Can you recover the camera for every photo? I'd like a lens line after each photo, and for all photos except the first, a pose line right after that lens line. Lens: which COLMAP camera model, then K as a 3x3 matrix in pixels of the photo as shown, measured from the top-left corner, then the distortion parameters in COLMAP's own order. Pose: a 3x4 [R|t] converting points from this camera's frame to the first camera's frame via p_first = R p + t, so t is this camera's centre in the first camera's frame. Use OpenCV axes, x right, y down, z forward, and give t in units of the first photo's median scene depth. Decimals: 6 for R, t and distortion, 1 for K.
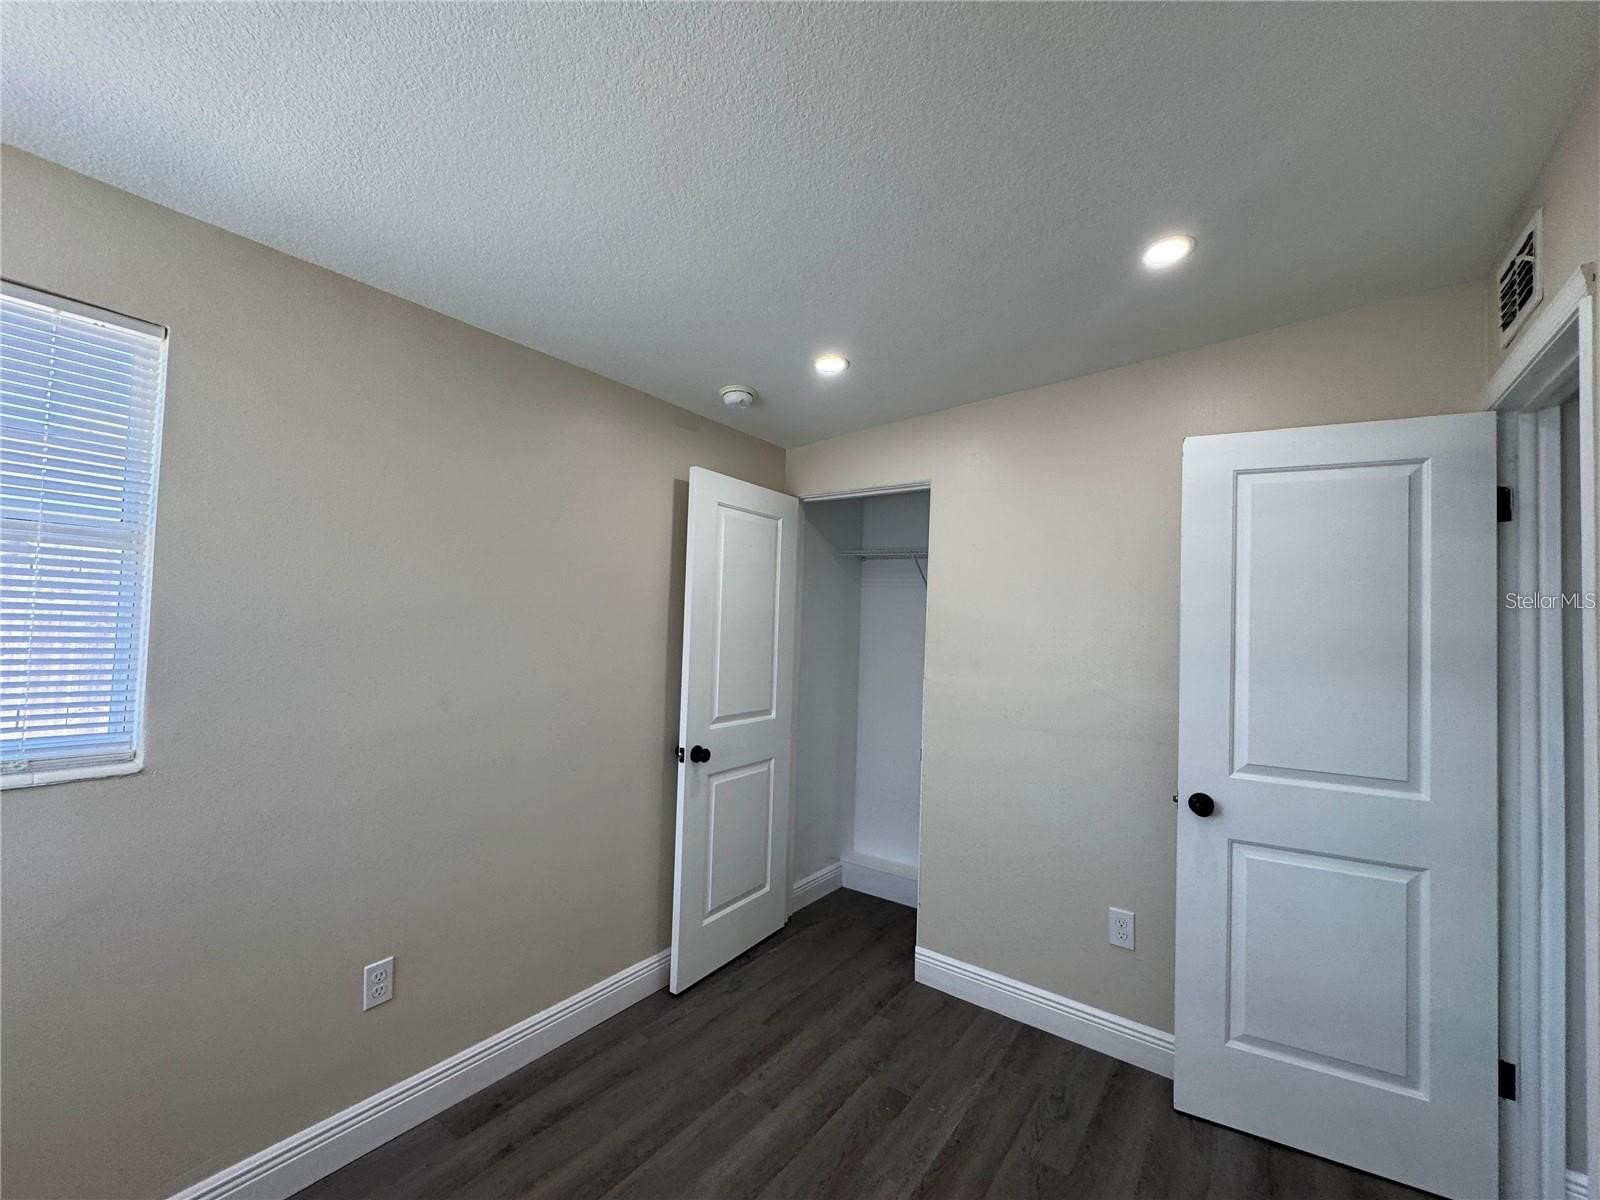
lens RADIAL K [[653.4, 0, 797.8], [0, 653.4, 599.4], [0, 0, 1]] dist [-0.006100, 0.000339]
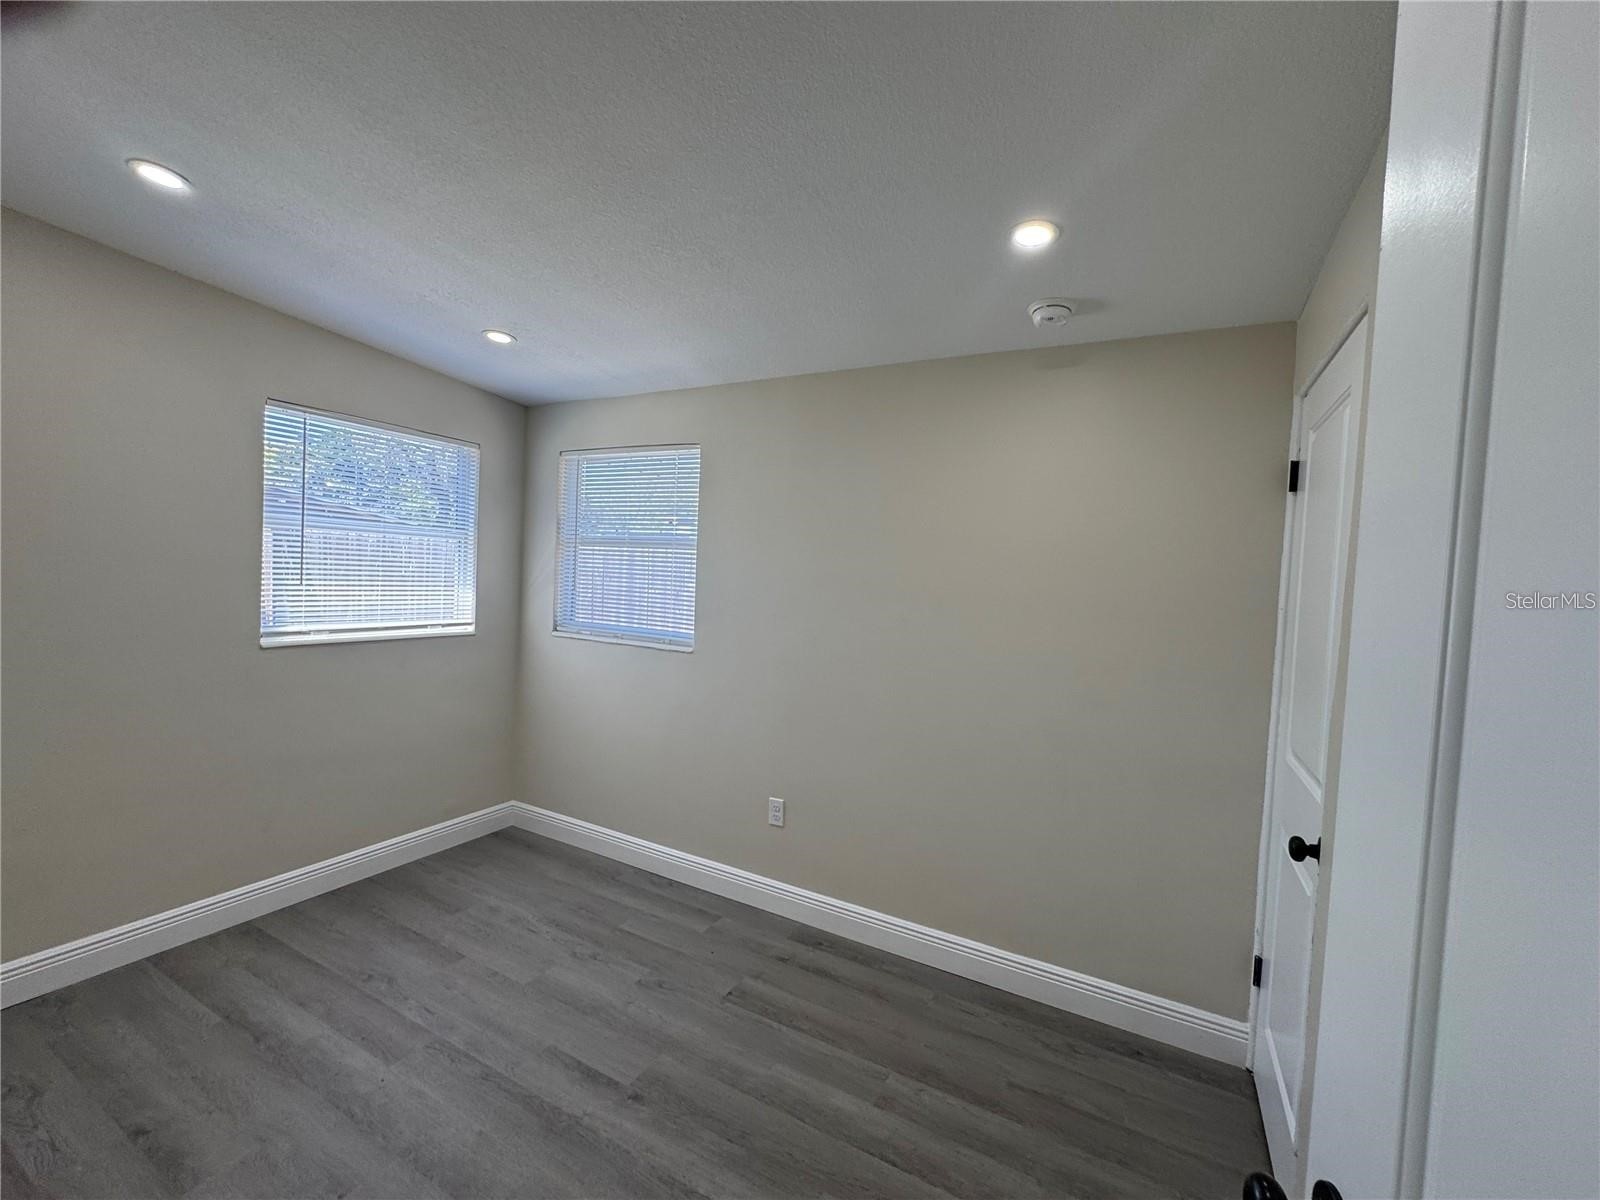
lens RADIAL K [[653.4, 0, 797.8], [0, 653.4, 599.4], [0, 0, 1]] dist [-0.006100, 0.000339]
pose [[0.137312, 0.012038, -0.990455, 0.841749], [-0.004027, 0.999925, 0.011595, 0.040560], [0.990520, 0.002397, 0.137350, 0.735381]]
